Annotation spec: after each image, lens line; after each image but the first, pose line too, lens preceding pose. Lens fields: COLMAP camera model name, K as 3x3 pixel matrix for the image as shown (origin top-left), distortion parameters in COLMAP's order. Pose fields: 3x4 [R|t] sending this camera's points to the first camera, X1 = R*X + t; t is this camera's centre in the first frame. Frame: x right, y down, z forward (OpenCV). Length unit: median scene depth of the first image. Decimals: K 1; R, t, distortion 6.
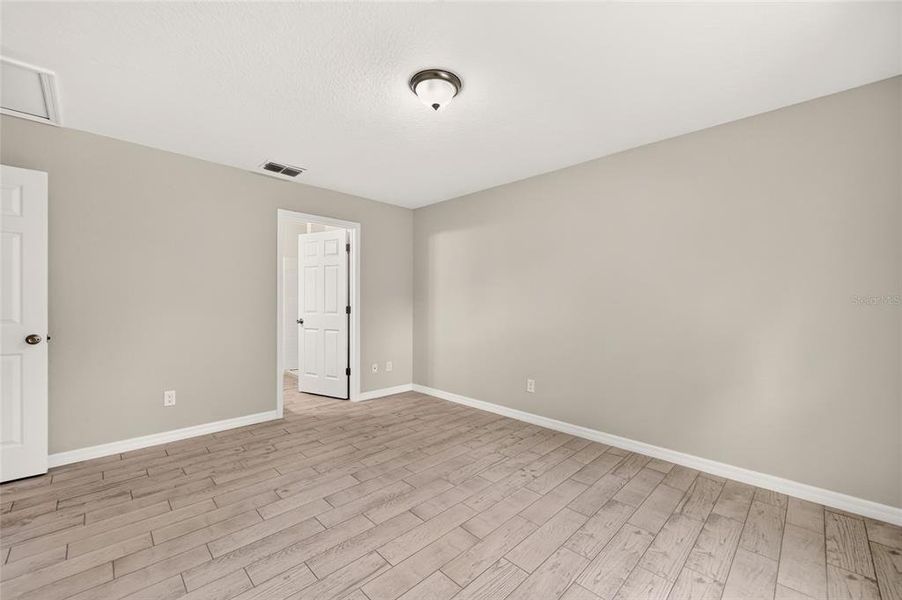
lens RADIAL K [[362.4, 0, 453.8], [0, 362.4, 303.1], [0, 0, 1]] dist [-0.002206, 0.000390]
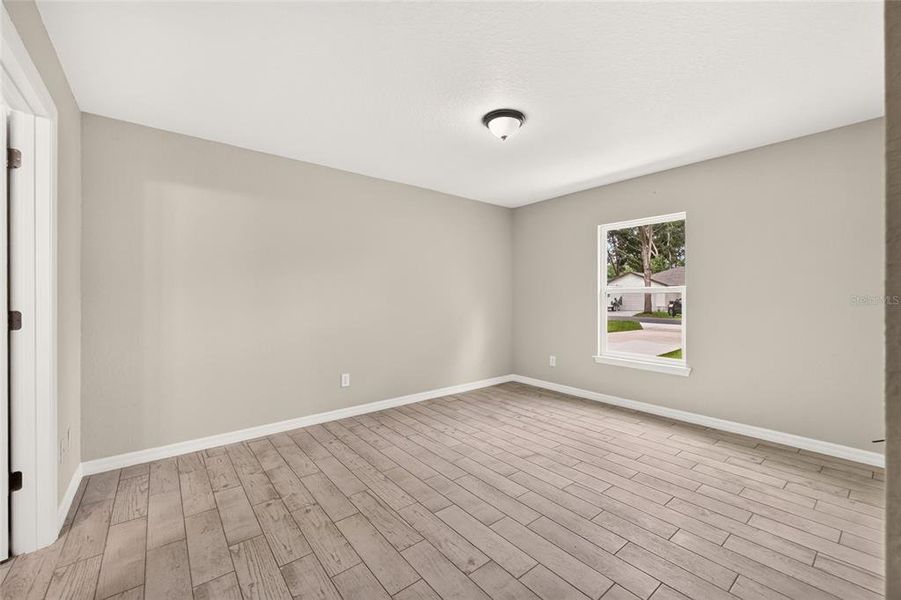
lens RADIAL K [[362.0, 0, 445.3], [0, 362.0, 297.4], [0, 0, 1]] dist [-0.002206, 0.000390]
pose [[0.114265, -0.009340, 0.993406, -0.836615], [0.007329, 0.999937, 0.008558, -0.008843], [-0.993423, 0.006303, 0.114327, 0.684615]]
